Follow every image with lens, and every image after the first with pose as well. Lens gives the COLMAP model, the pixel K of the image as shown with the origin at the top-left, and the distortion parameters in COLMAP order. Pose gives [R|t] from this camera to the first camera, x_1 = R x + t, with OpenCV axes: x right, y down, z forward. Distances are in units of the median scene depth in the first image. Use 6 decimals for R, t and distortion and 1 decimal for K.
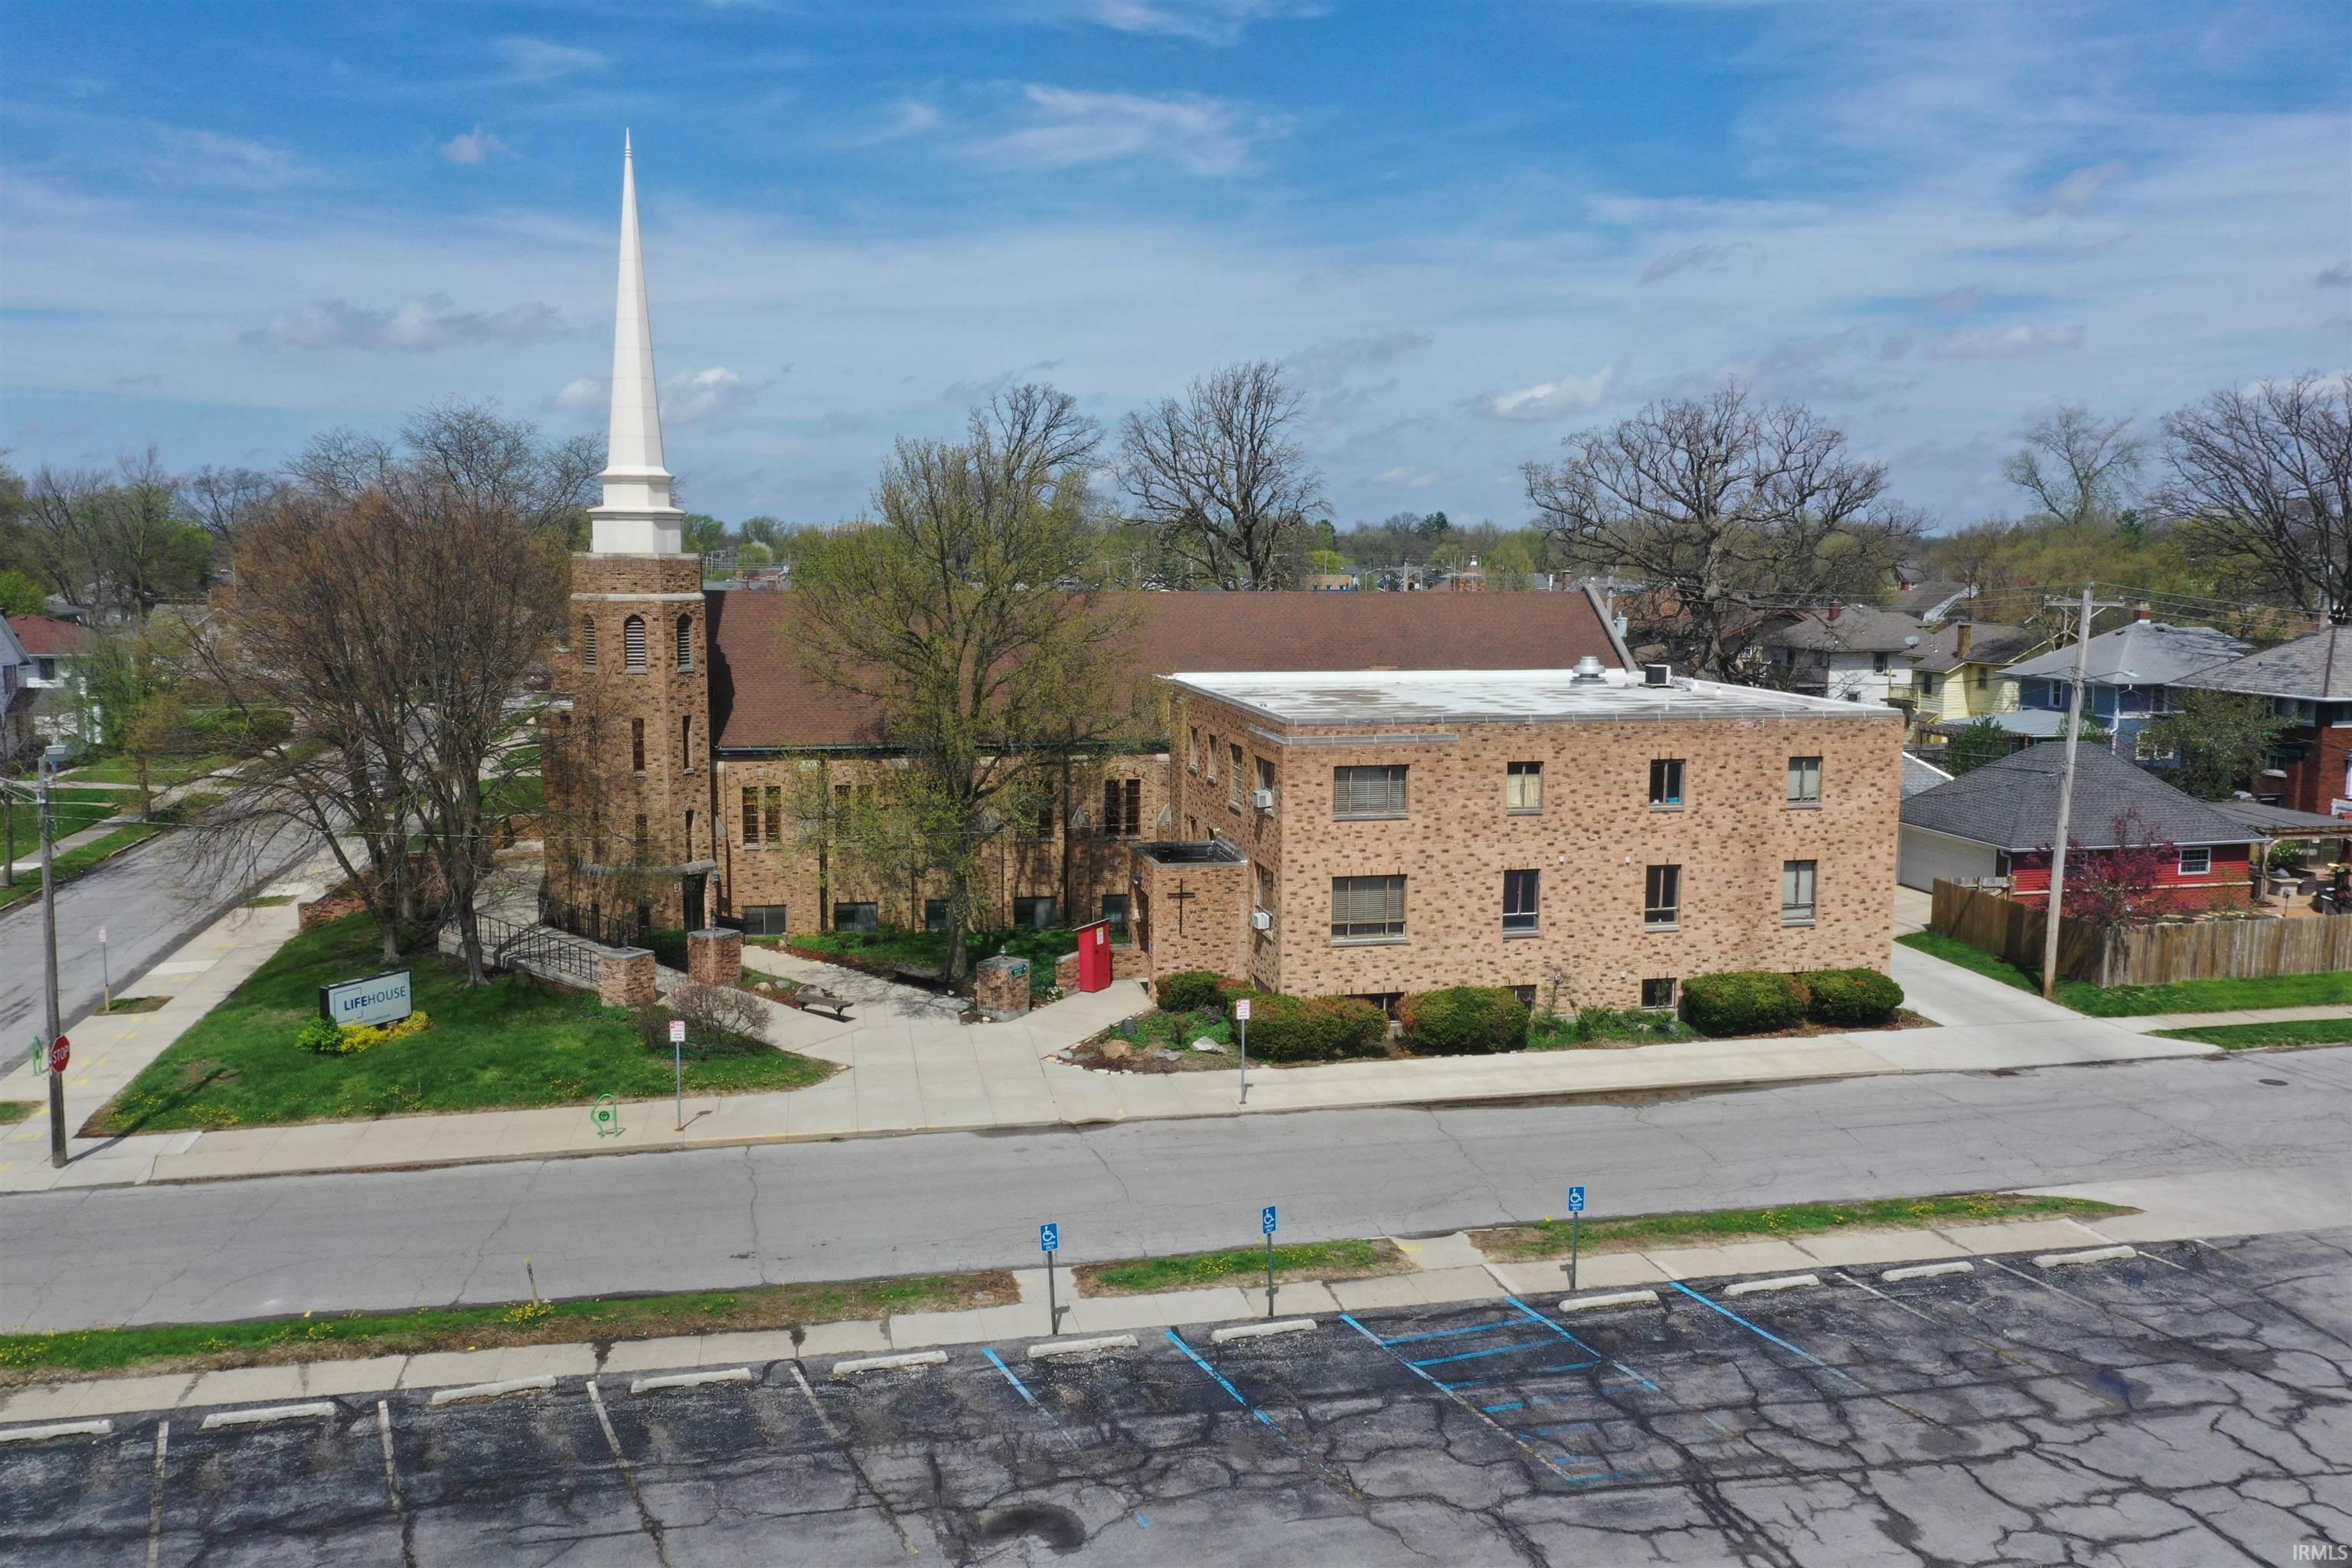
lens RADIAL K [[1847.4, 0, 1176.8], [0, 1847.4, 780.9], [0, 0, 1]] dist [-0.011162, 0.002779]
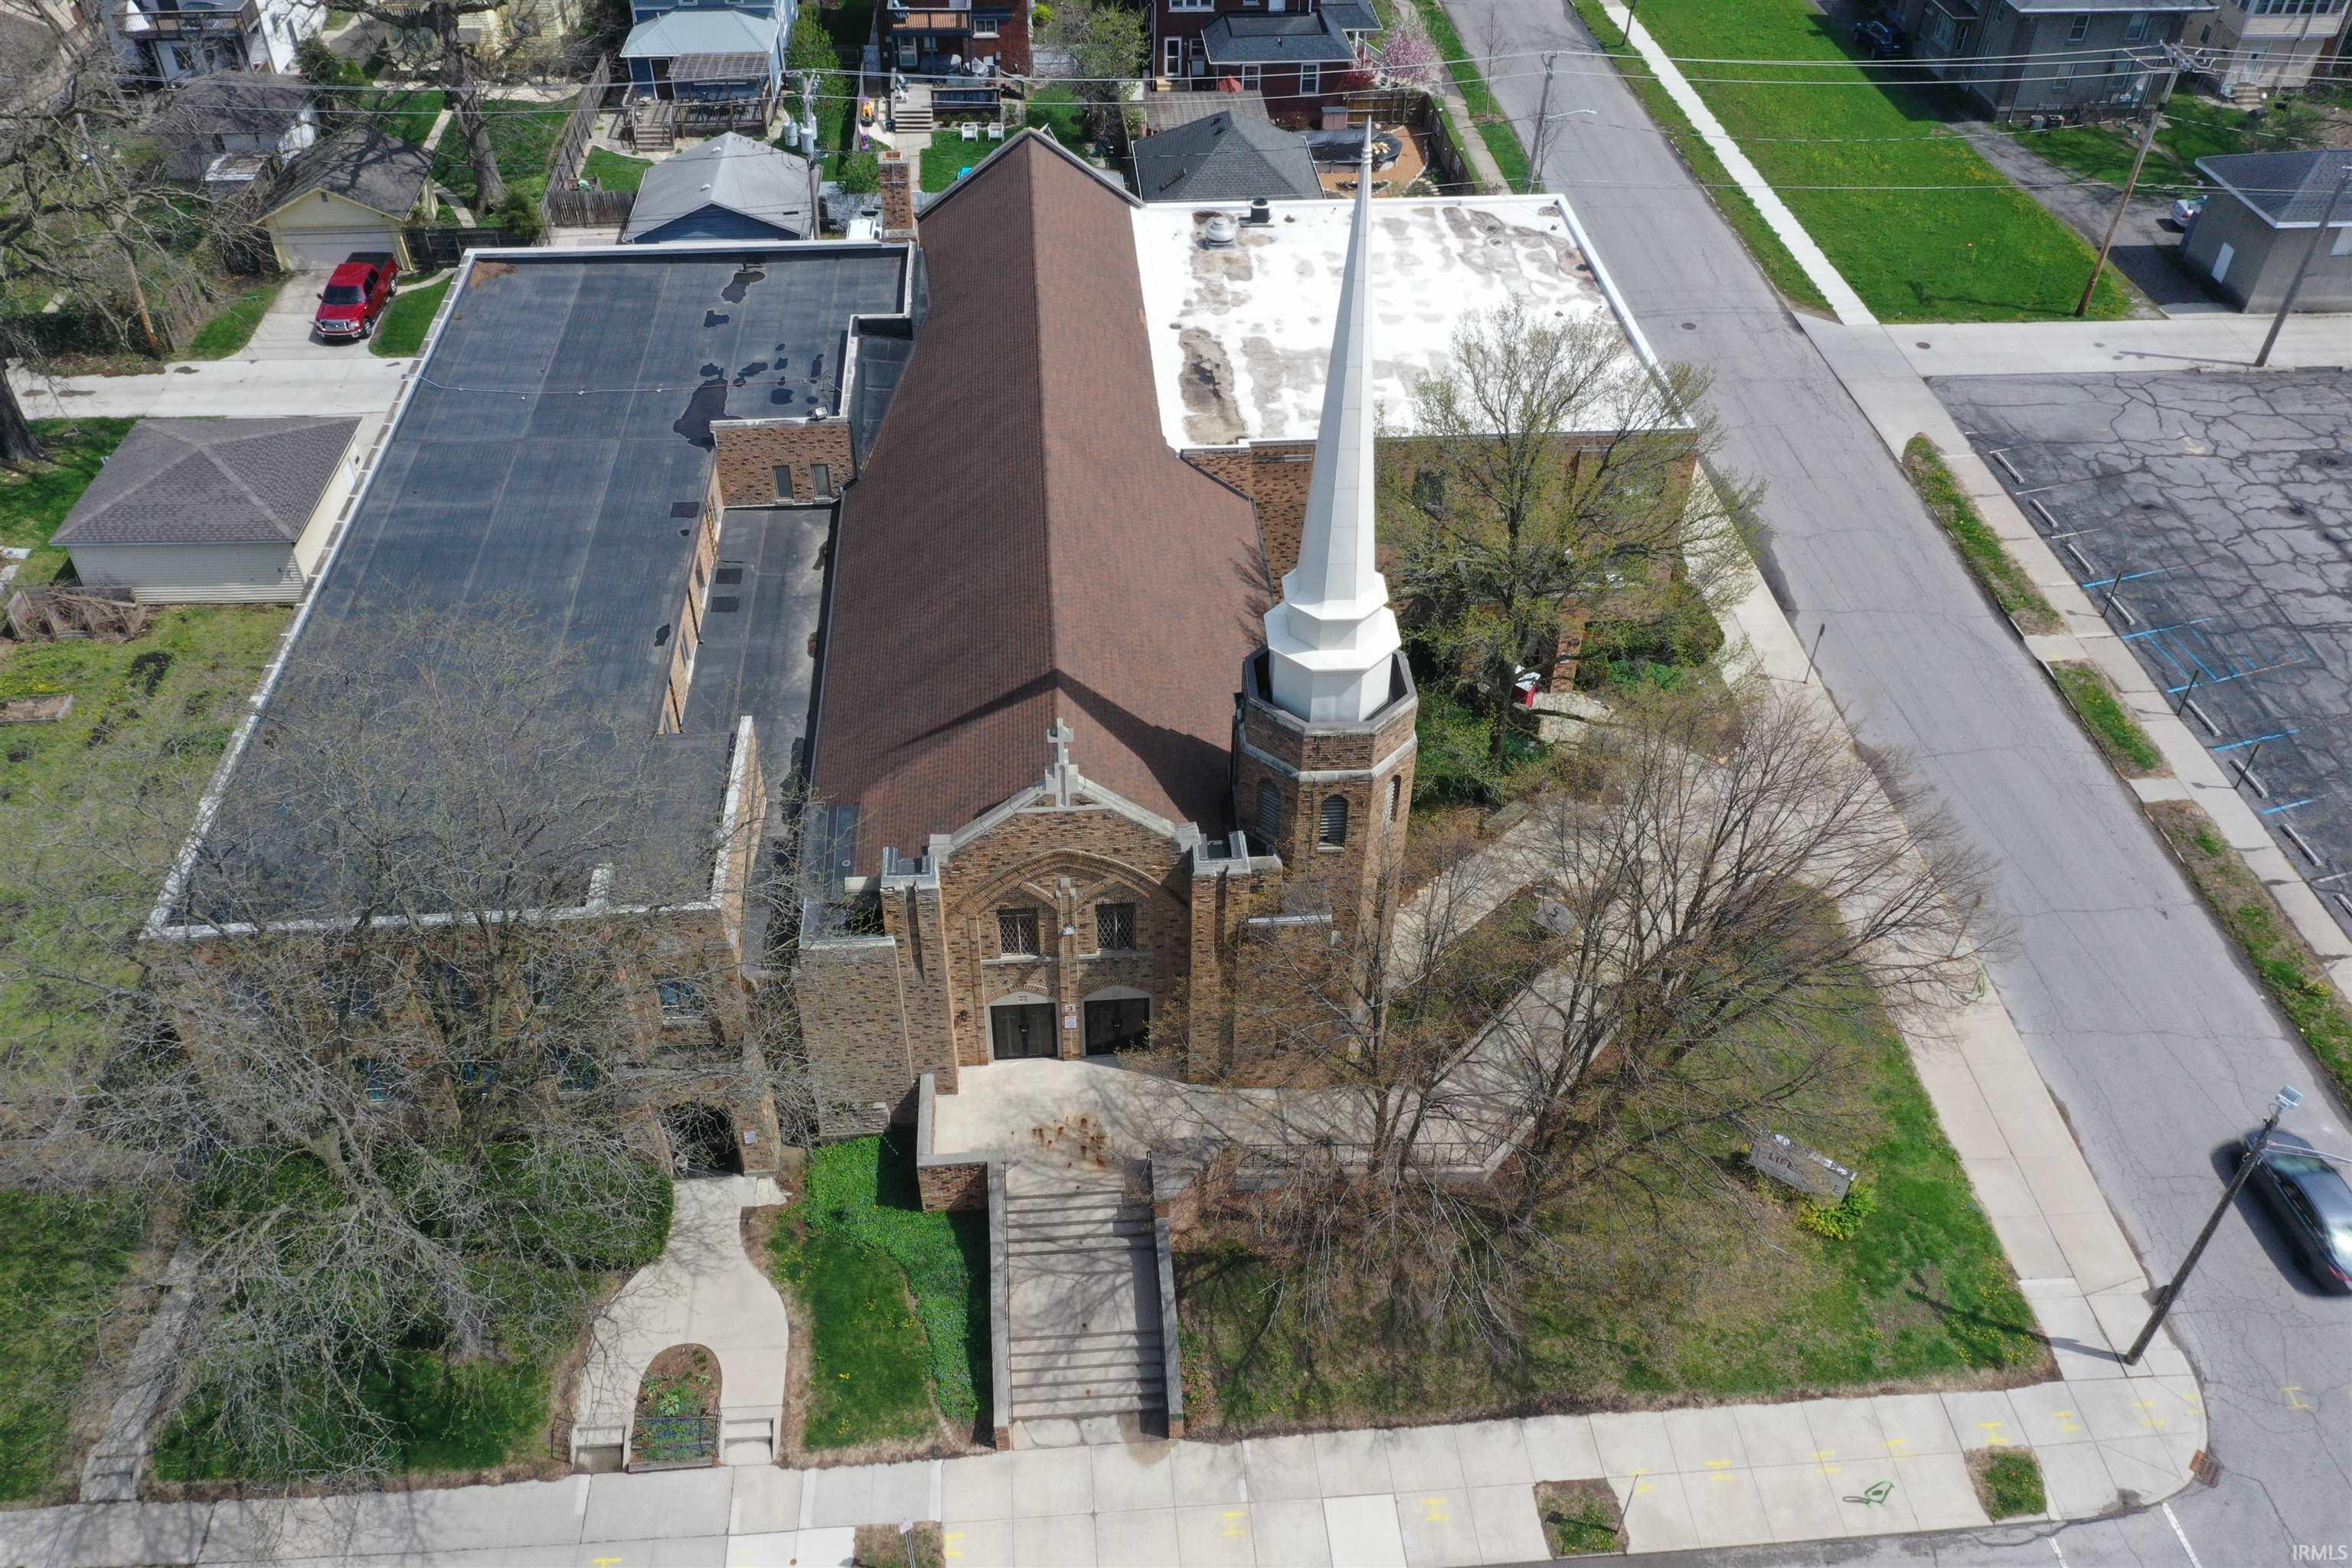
lens RADIAL K [[1847.4, 0, 1176.8], [0, 1847.4, 780.9], [0, 0, 1]] dist [-0.011162, 0.002779]
pose [[0.131801, -0.654995, 0.744050, -0.996390], [0.113294, 0.755633, 0.645123, -0.651629], [-0.984781, -0.000731, 0.173800, 1.069699]]
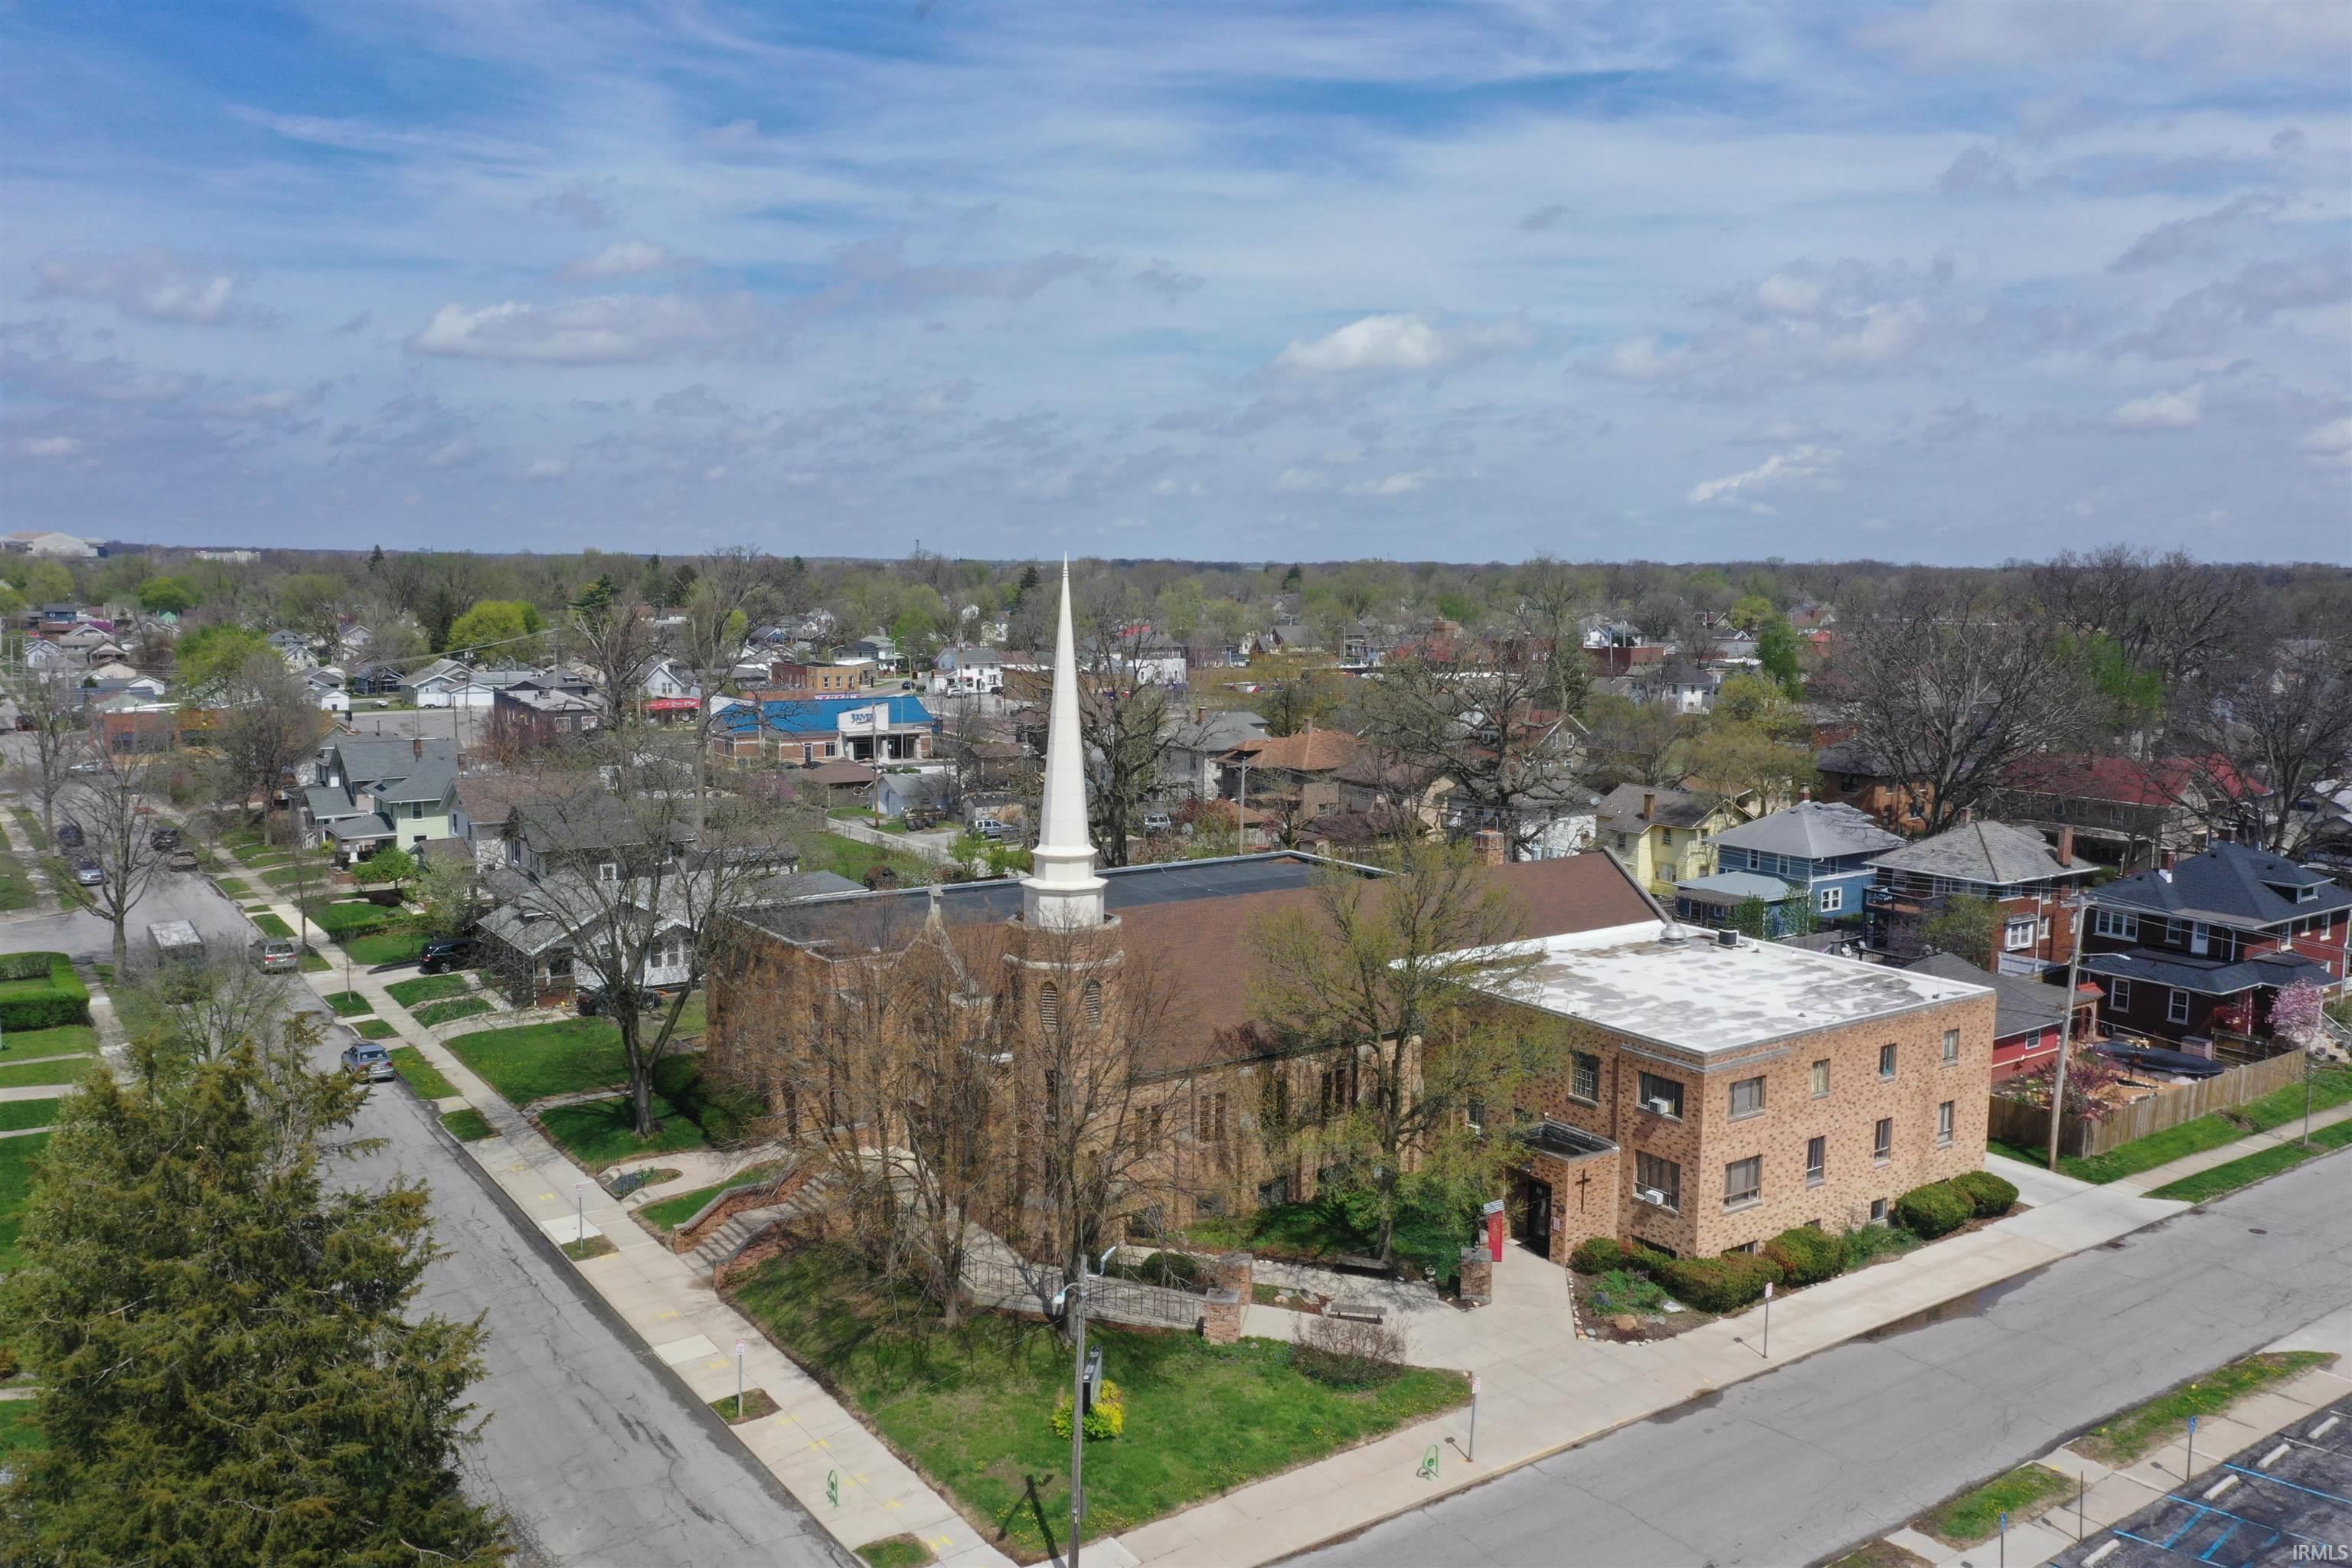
lens RADIAL K [[1847.4, 0, 1176.8], [0, 1847.4, 780.9], [0, 0, 1]] dist [-0.011162, 0.002779]
pose [[0.921663, -0.040712, 0.385851, -0.757770], [0.042768, 0.999080, 0.003258, -0.237790], [-0.385628, 0.013499, 0.922556, -0.081970]]
